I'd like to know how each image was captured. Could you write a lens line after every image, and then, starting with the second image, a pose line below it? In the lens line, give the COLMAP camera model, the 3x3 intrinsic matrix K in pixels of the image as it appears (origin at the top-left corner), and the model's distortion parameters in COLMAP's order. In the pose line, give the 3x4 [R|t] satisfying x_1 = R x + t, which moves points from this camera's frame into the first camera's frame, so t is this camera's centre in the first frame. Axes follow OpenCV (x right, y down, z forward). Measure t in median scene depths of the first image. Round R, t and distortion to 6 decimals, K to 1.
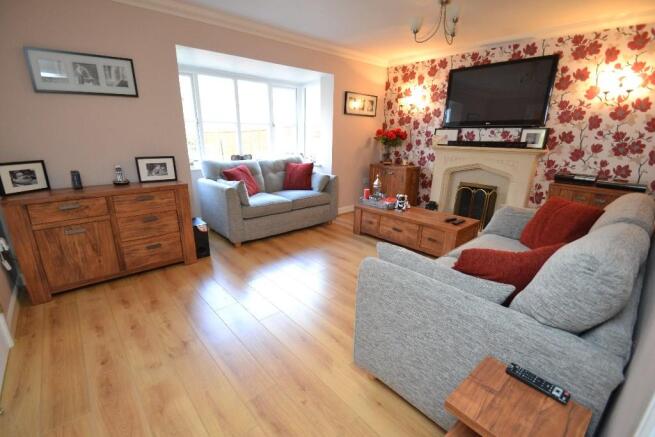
lens RADIAL K [[288.0, 0, 322.4], [0, 288.0, 224.6], [0, 0, 1]] dist [0.002572, -0.006920]
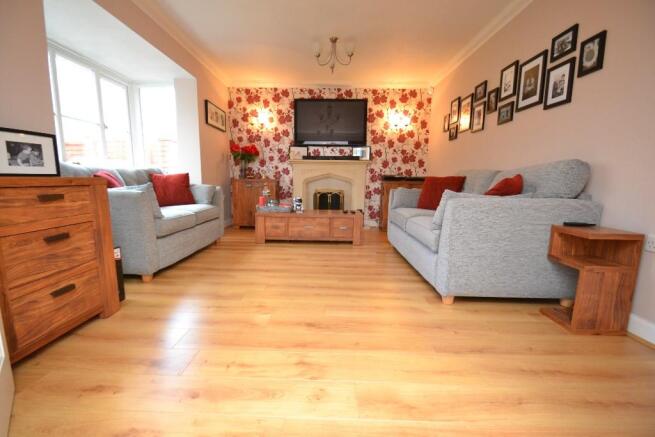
lens RADIAL K [[288.0, 0, 323.0], [0, 288.0, 221.4], [0, 0, 1]] dist [0.002572, -0.006920]
pose [[0.682681, -0.112483, 0.722007, -0.438472], [0.215405, 0.975153, -0.051751, 0.057767], [-0.698246, 0.190854, 0.689947, 0.195999]]
